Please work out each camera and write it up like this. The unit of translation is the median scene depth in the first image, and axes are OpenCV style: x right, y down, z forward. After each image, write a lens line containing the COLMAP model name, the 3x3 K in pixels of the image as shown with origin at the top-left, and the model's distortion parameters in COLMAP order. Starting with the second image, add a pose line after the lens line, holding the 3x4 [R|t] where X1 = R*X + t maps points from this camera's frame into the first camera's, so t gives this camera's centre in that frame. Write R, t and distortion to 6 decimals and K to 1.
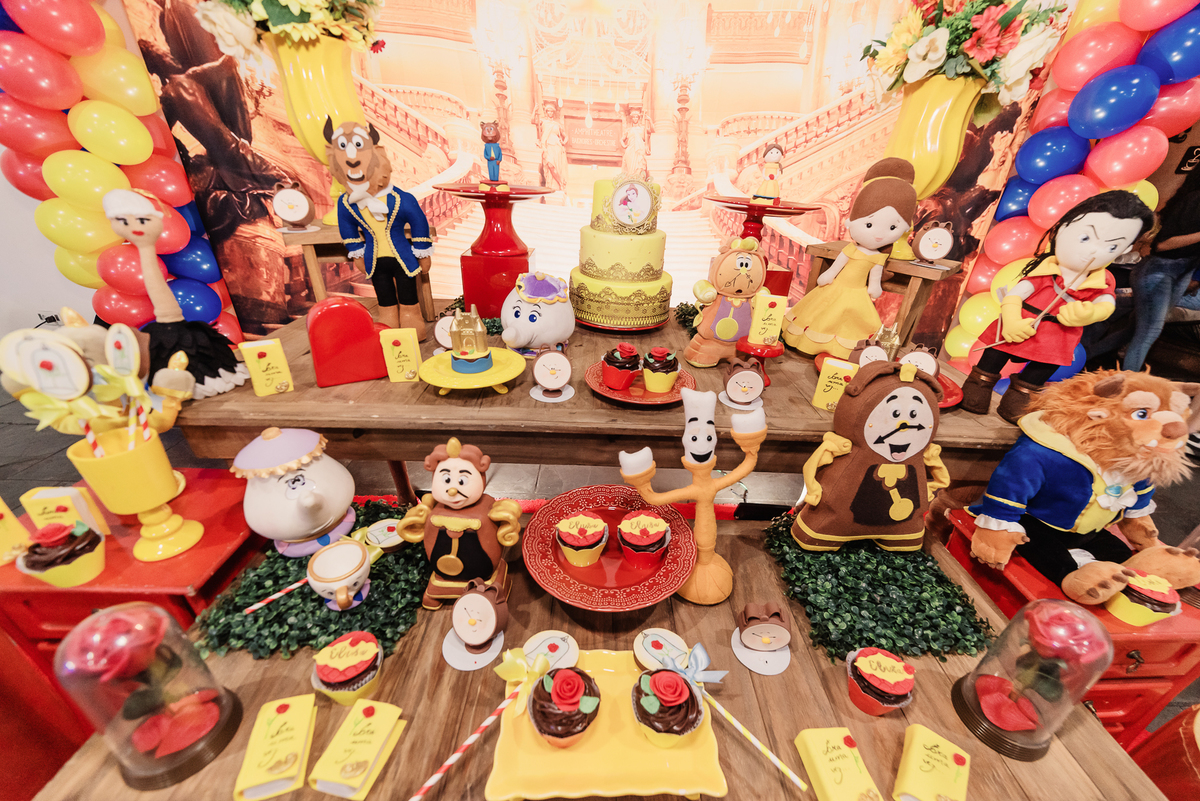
lens RADIAL K [[475.3, 0, 612.2], [0, 475.3, 416.5], [0, 0, 1]] dist [-0.036169, 0.019383]
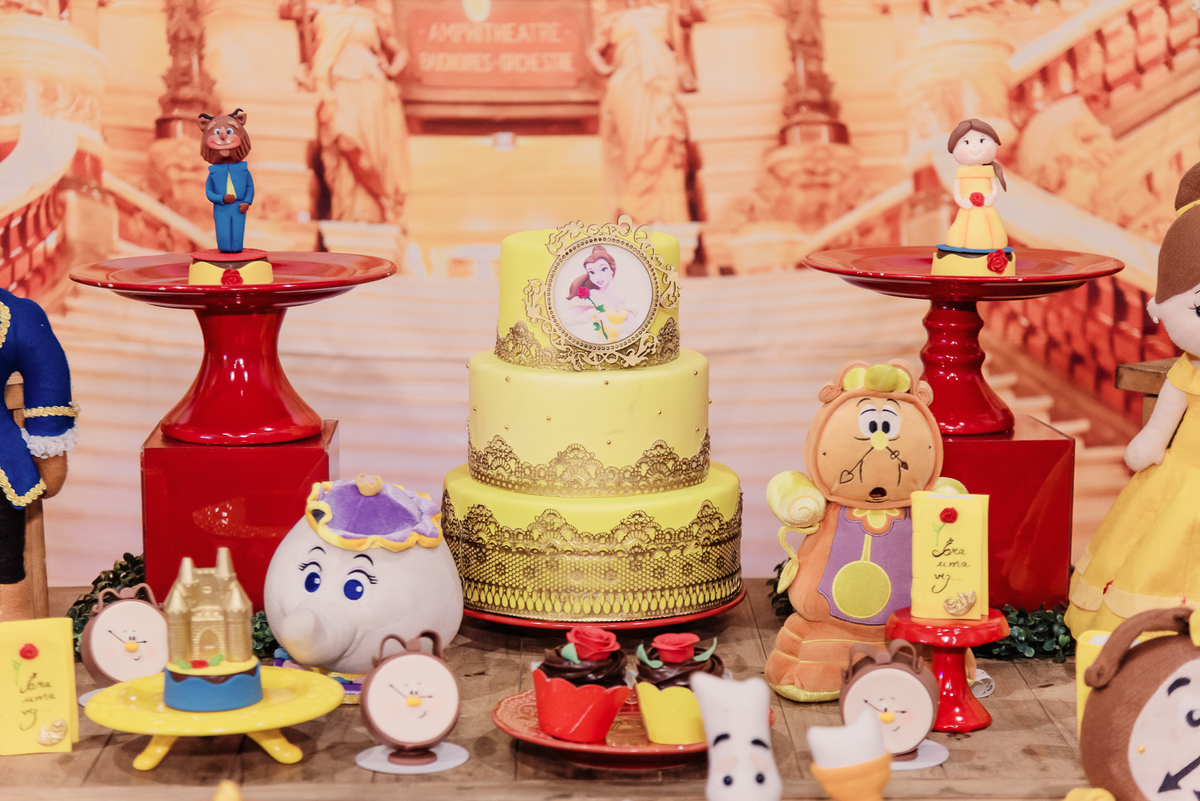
lens RADIAL K [[2907.0, 0, 600.0], [0, 2907.0, 400.5], [0, 0, 1]] dist [0.033976, -0.277371]
pose [[0.998249, -0.056644, -0.017061, 0.081317], [0.047413, 0.938547, -0.341880, 0.462185], [0.035378, 0.340472, 0.939589, -1.256255]]
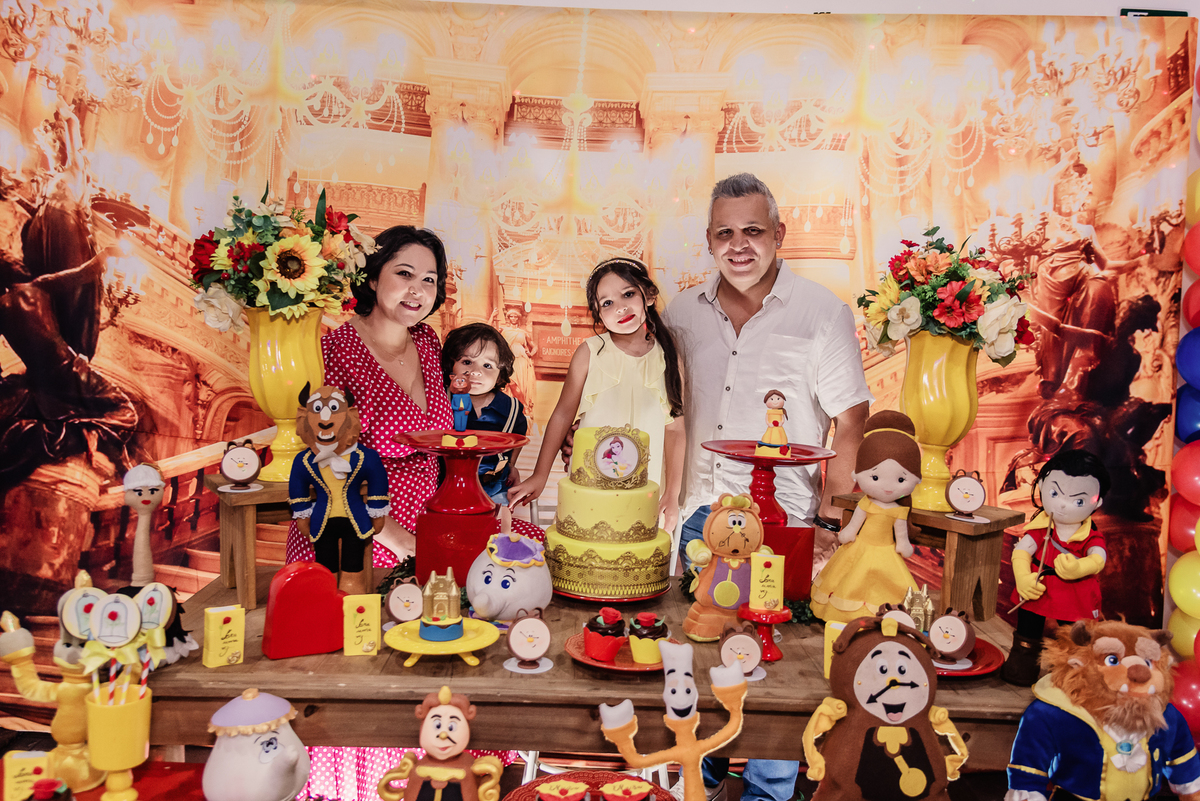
lens RADIAL K [[1058.9, 0, 605.1], [0, 1058.9, 367.4], [0, 0, 1]] dist [0.053051, -0.115555]
pose [[0.999915, -0.012951, -0.001164, 0.025940], [0.011204, 0.903564, -0.428306, 0.274473], [0.006599, 0.428256, 0.903633, -0.951055]]
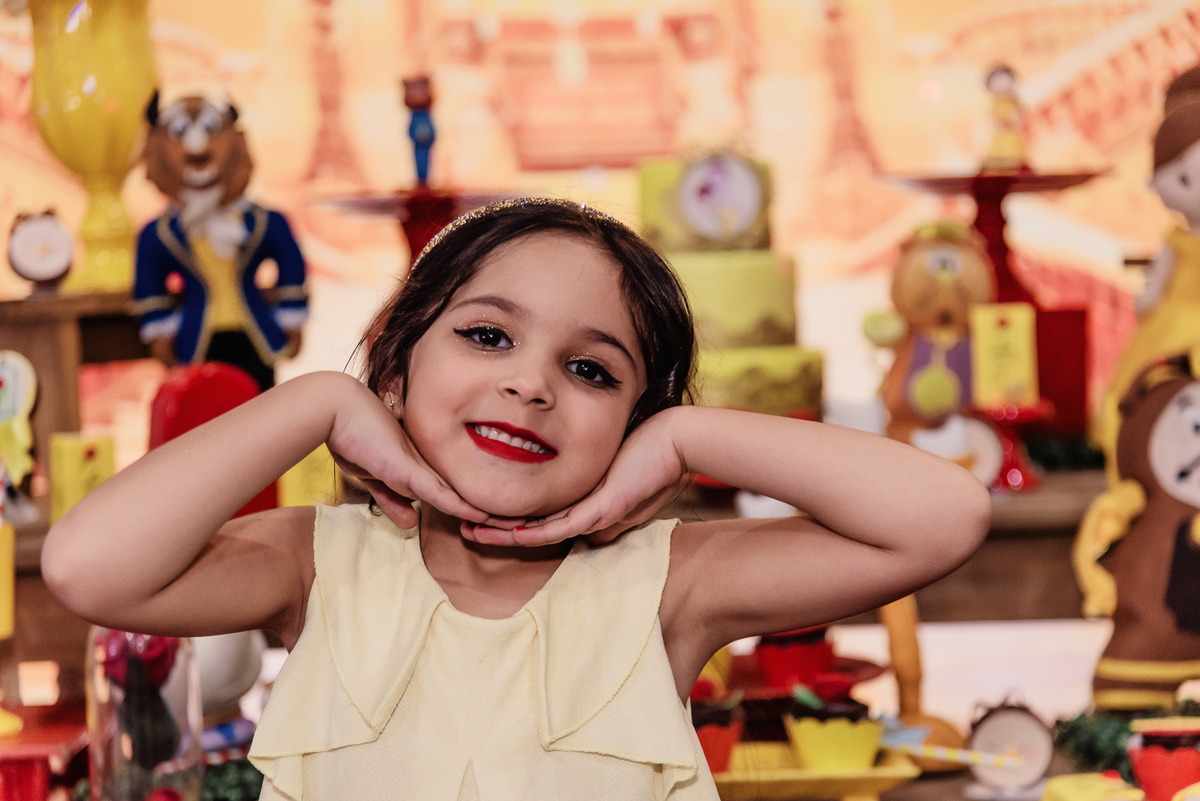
lens RADIAL K [[2907.0, 0, 600.0], [0, 2907.0, 400.5], [0, 0, 1]] dist [0.033976, -0.277371]
pose [[0.996215, -0.086921, -0.000824, -0.103548], [0.077889, 0.896821, -0.435484, 1.114893], [0.038591, 0.433771, 0.900196, -1.736399]]
